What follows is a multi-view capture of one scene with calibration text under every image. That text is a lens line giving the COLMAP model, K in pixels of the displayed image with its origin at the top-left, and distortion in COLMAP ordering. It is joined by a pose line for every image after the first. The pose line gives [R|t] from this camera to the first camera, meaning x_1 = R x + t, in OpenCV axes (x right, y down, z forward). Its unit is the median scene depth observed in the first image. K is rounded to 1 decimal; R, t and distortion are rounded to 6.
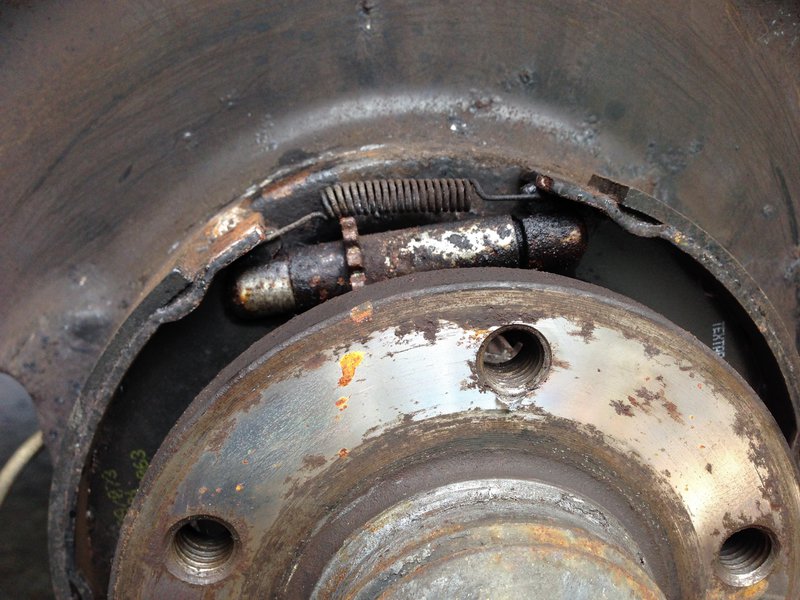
lens RADIAL K [[766.9, 0, 400.0], [0, 766.9, 300.0], [0, 0, 1]] dist [0.076171, -0.218803]
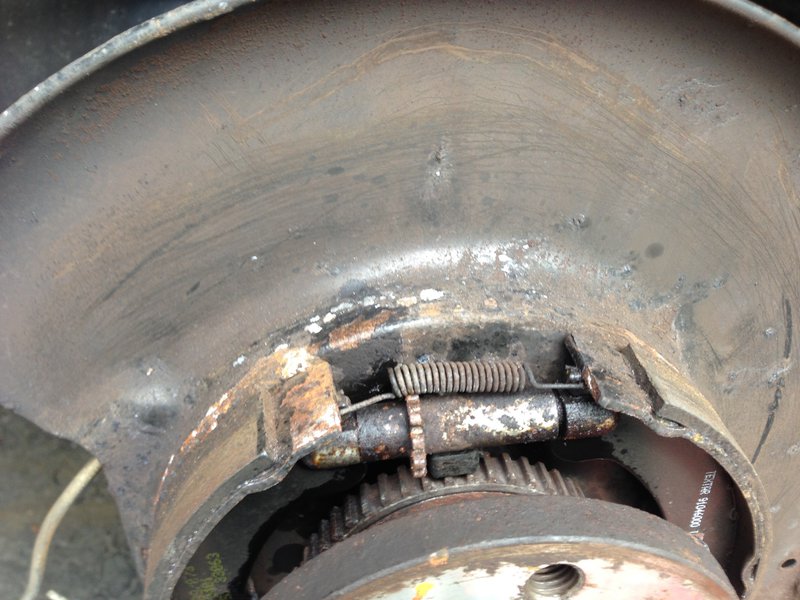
lens RADIAL K [[753.2, 0, 400.0], [0, 753.2, 300.0], [0, 0, 1]] dist [0.056655, -0.118681]
pose [[0.994640, 0.070951, 0.075210, -0.153991], [-0.089669, 0.954081, 0.285812, -0.474479], [-0.051478, -0.291024, 0.955330, -0.003596]]
